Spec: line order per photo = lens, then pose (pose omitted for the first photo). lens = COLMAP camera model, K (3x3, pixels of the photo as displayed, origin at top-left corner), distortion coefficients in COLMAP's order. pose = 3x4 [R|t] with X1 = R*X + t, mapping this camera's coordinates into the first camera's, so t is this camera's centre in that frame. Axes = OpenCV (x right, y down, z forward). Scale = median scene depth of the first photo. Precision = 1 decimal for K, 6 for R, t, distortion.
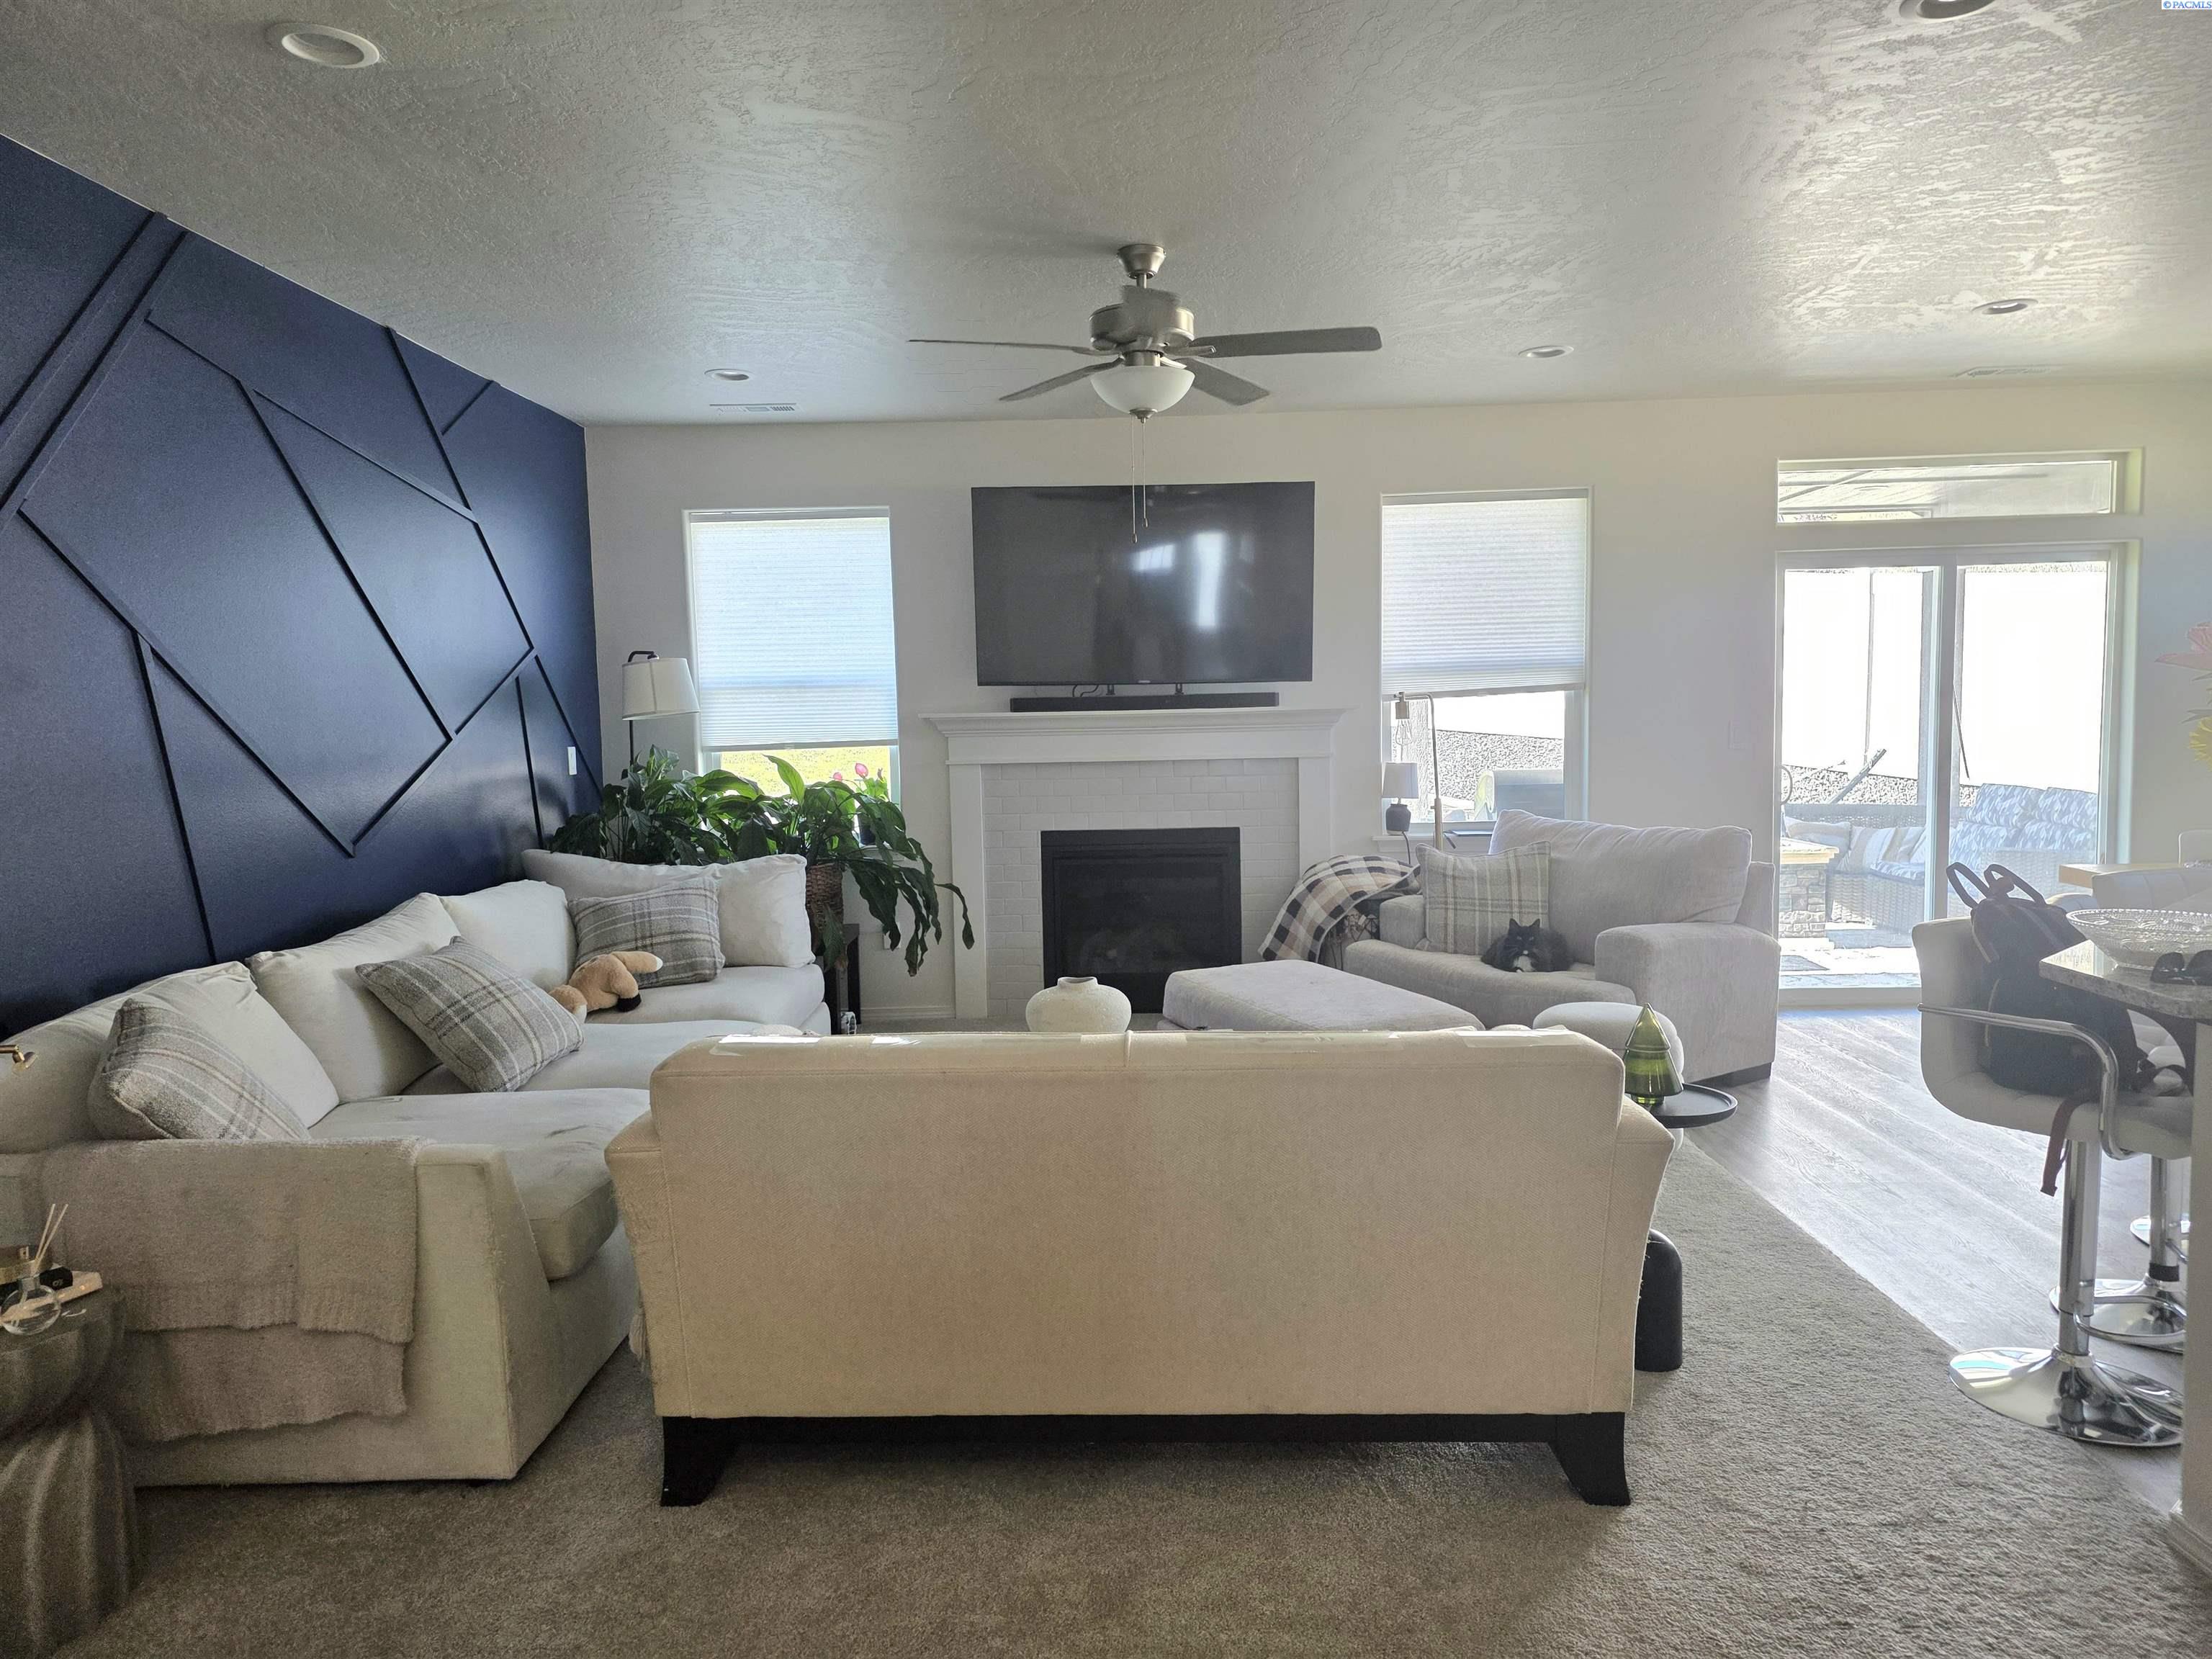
lens RADIAL K [[1400.2, 0, 1106.0], [0, 1400.2, 829.5], [0, 0, 1]] dist [0.005945, -0.001928]
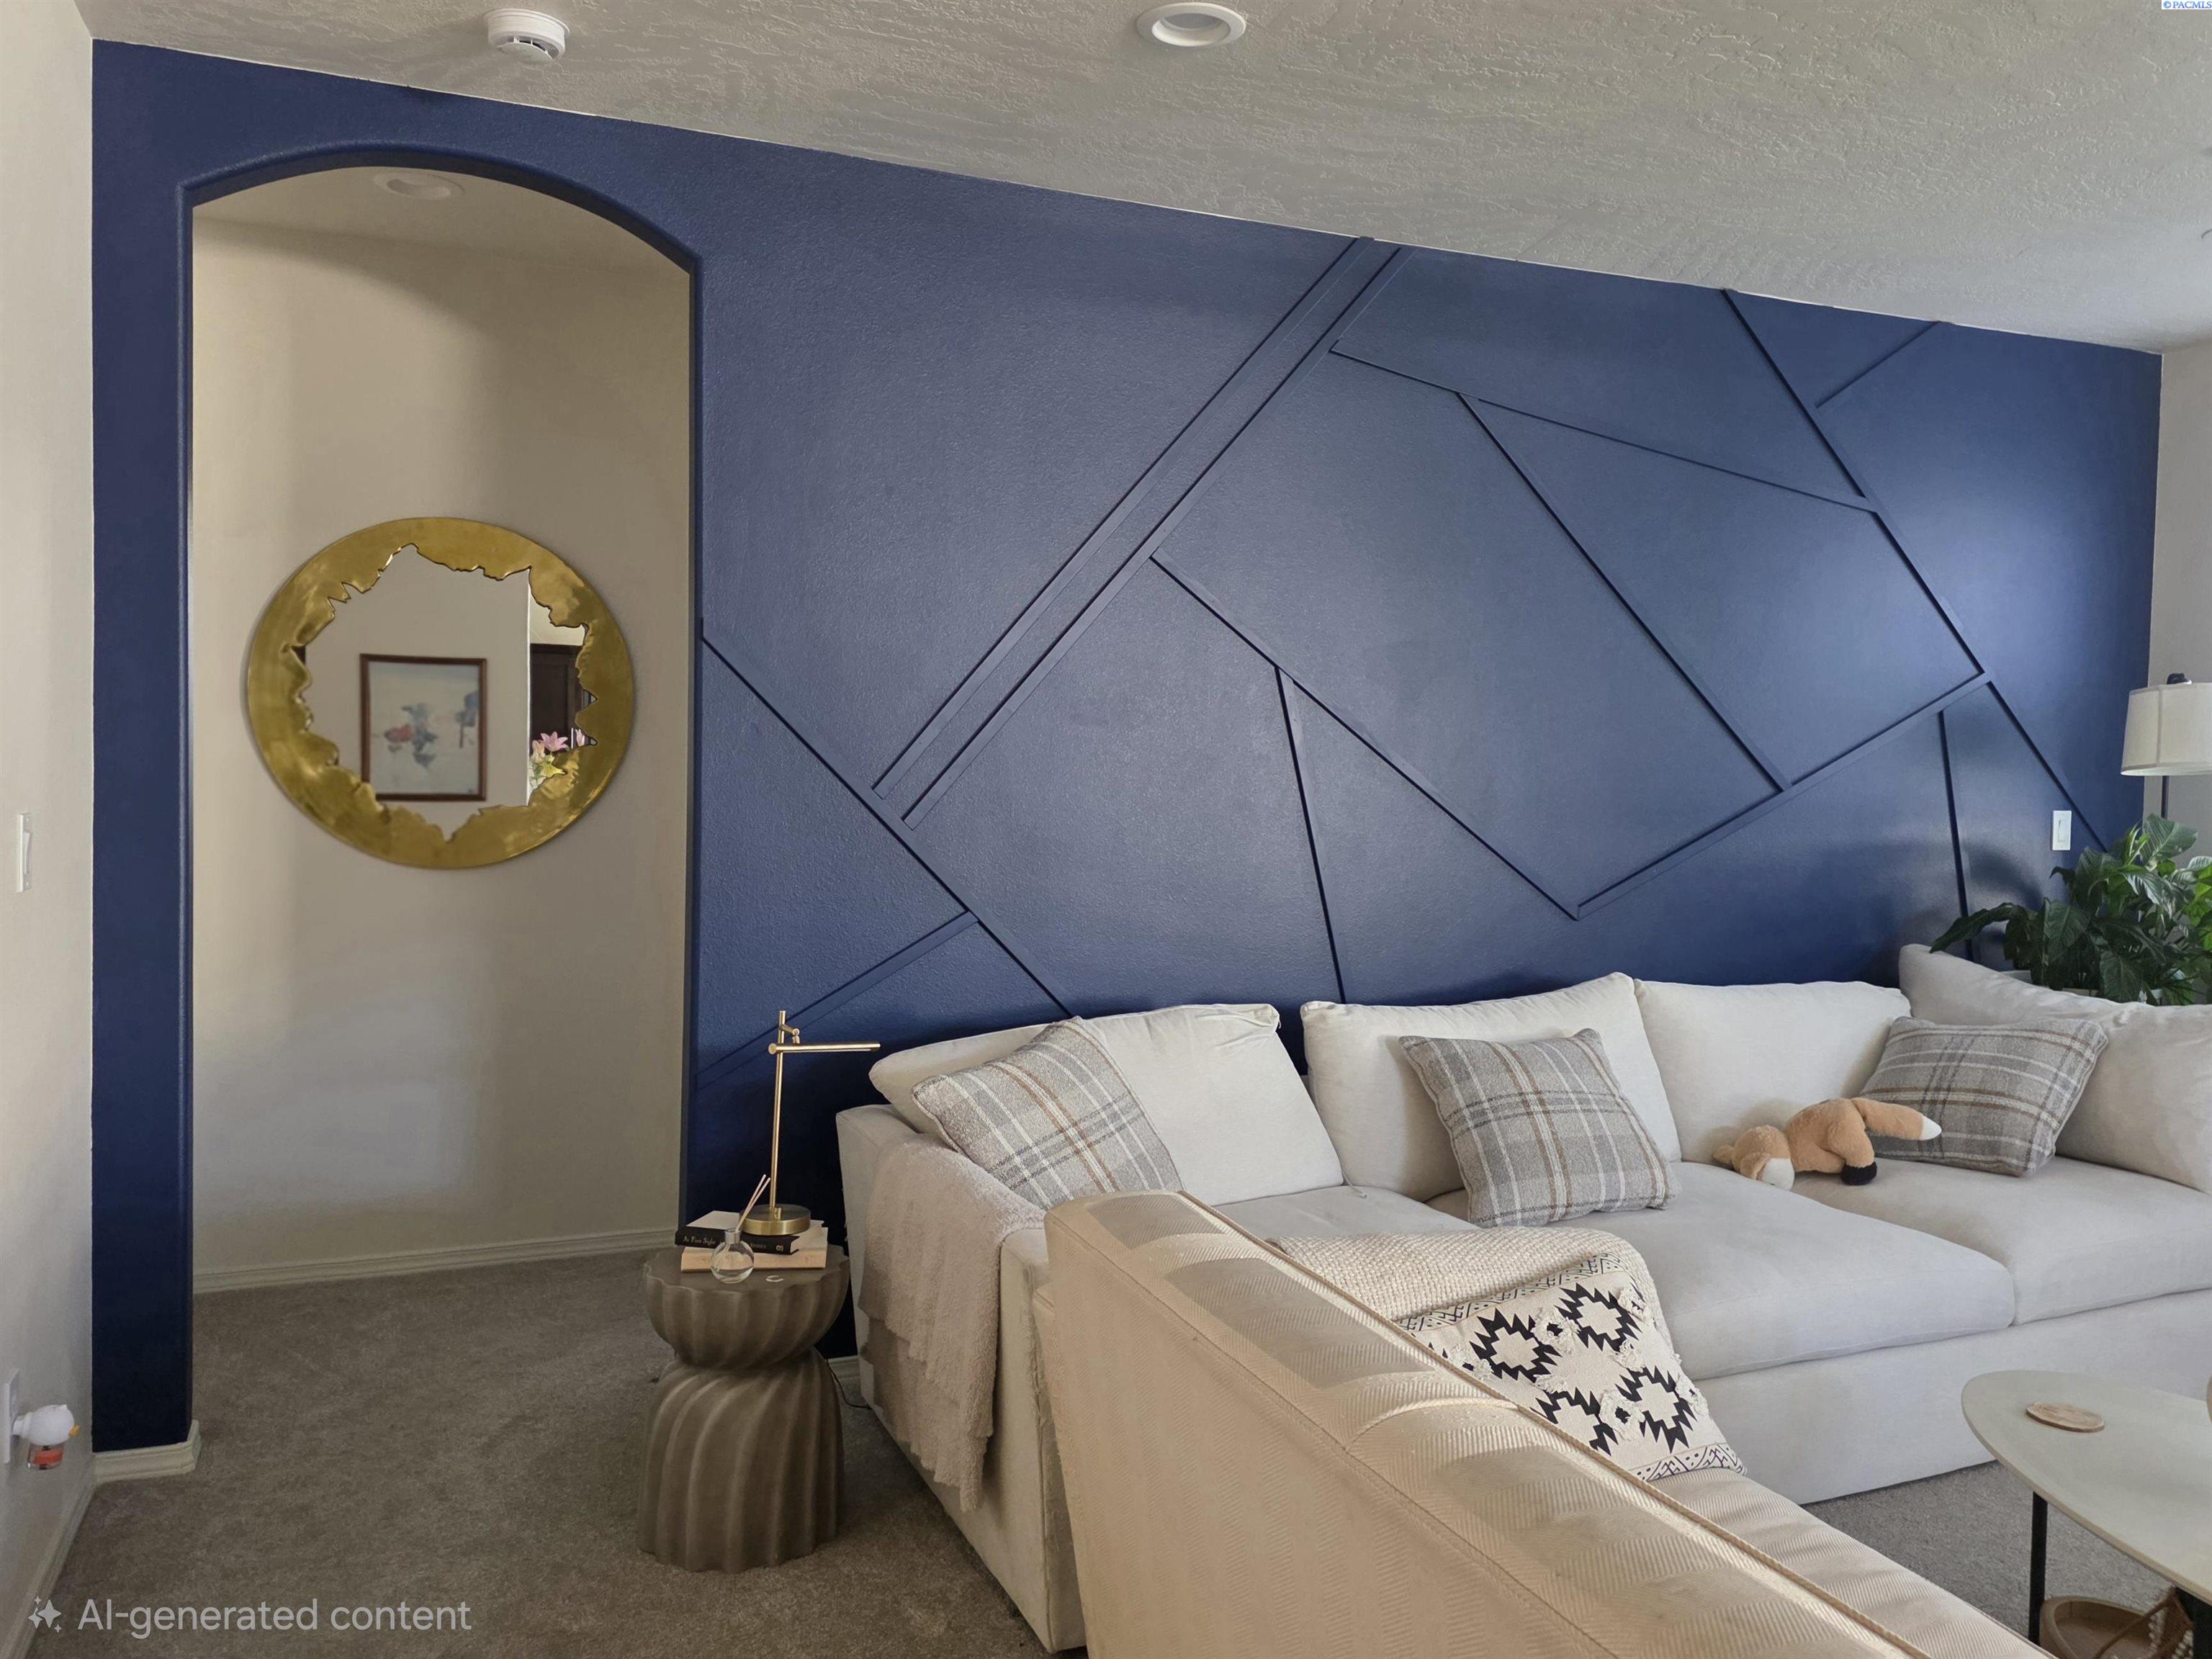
lens RADIAL K [[1608.1, 0, 1106.0], [0, 1608.1, 829.5], [0, 0, 1]] dist [0.060754, -0.001189]
pose [[0.407837, 0.059921, -0.911086, 0.214379], [-0.097653, 0.994983, 0.021725, -0.025256], [0.907817, 0.080110, 0.411643, 0.283397]]
